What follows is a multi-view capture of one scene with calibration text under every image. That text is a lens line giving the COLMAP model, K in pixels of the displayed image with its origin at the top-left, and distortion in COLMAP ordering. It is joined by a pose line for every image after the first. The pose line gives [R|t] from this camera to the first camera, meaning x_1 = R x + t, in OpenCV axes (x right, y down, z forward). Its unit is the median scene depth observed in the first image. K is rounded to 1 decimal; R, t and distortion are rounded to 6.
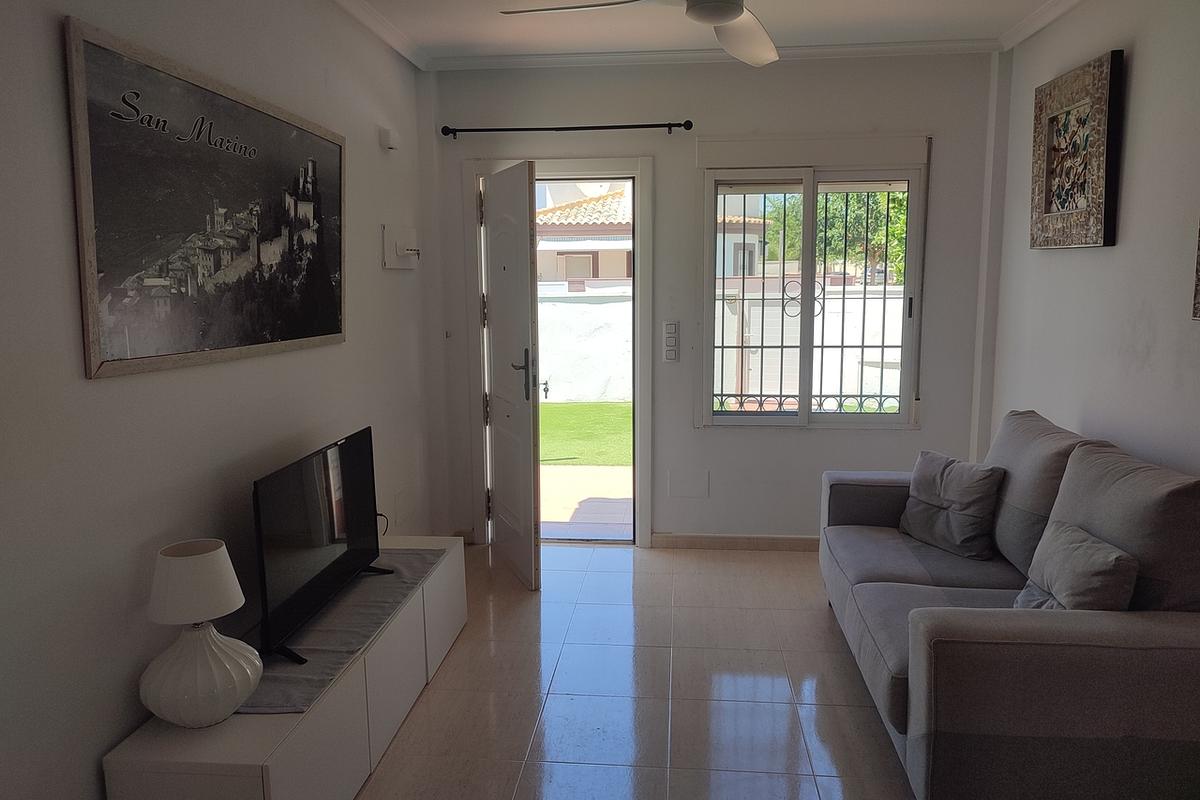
lens RADIAL K [[893.0, 0, 589.9], [0, 893.0, 397.7], [0, 0, 1]] dist [0.026839, -0.014490]
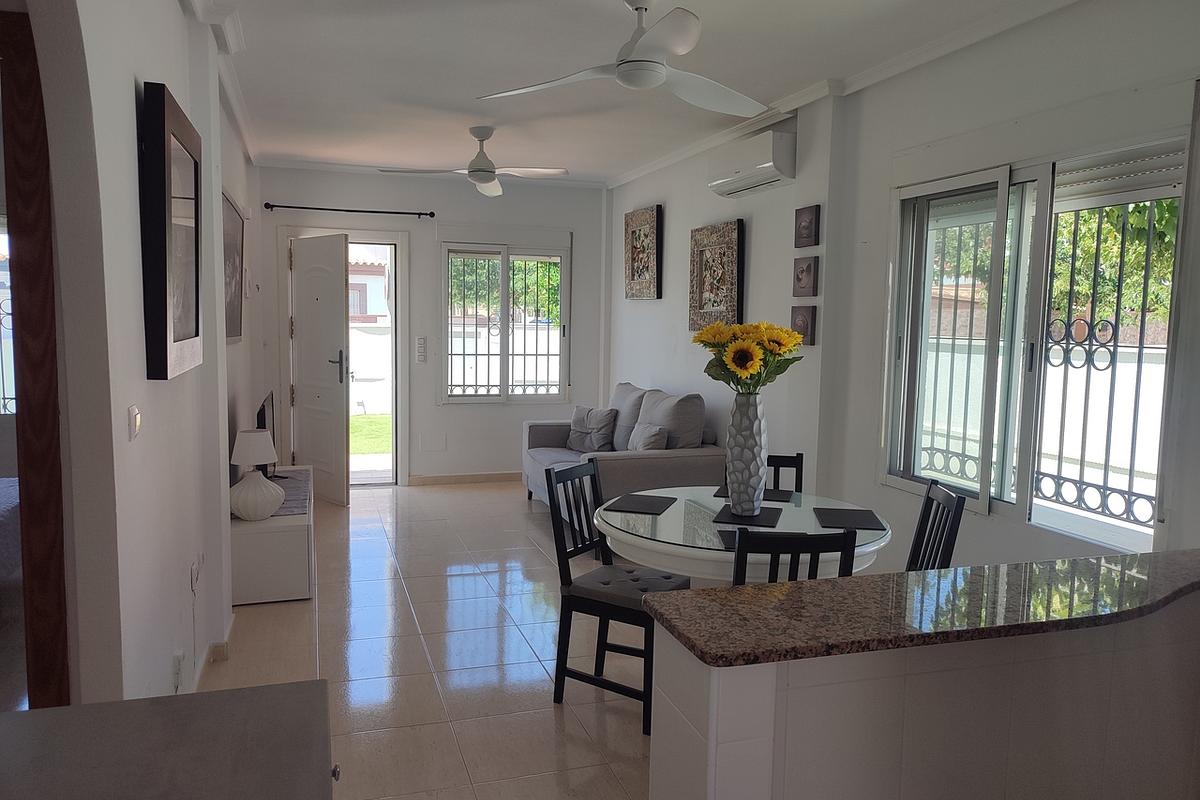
lens RADIAL K [[893.0, 0, 604.2], [0, 893.0, 402.9], [0, 0, 1]] dist [0.026839, -0.014490]
pose [[0.912959, -0.015131, 0.407770, -0.298826], [0.031519, 0.998942, -0.033501, 0.107573], [-0.406831, 0.043437, 0.912470, -0.640972]]
